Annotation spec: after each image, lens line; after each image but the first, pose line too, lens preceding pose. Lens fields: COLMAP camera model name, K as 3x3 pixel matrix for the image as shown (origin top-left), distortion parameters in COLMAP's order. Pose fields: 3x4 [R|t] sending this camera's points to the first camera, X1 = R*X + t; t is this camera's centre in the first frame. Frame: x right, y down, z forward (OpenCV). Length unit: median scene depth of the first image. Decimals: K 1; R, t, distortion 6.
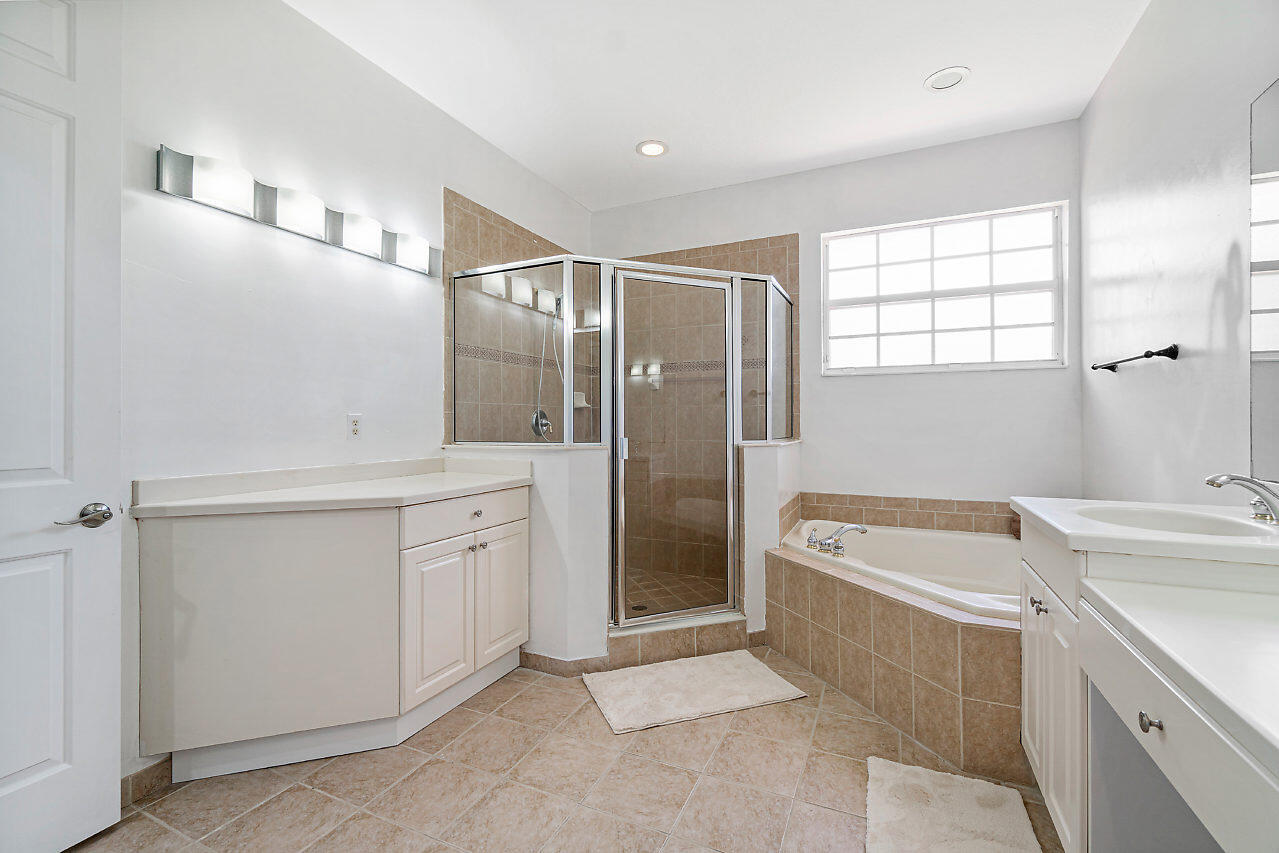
lens RADIAL K [[548.5, 0, 634.8], [0, 548.5, 422.7], [0, 0, 1]] dist [-0.008793, 0.003611]
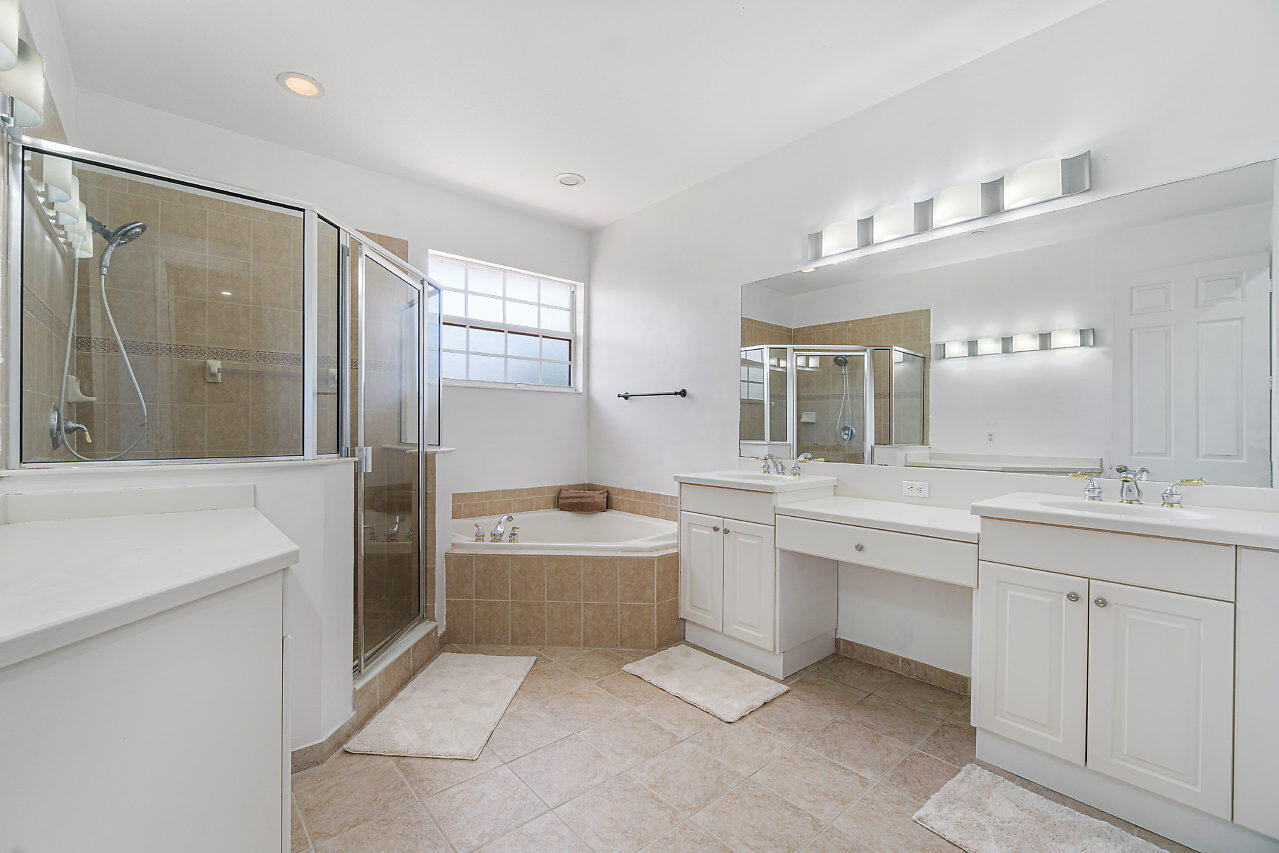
lens RADIAL K [[548.5, 0, 618.4], [0, 548.5, 427.4], [0, 0, 1]] dist [-0.008793, 0.003611]
pose [[0.420389, 0.006011, 0.907324, -0.605758], [-0.006693, 0.999971, -0.003524, -0.001581], [-0.907319, -0.004591, 0.420417, 0.293503]]
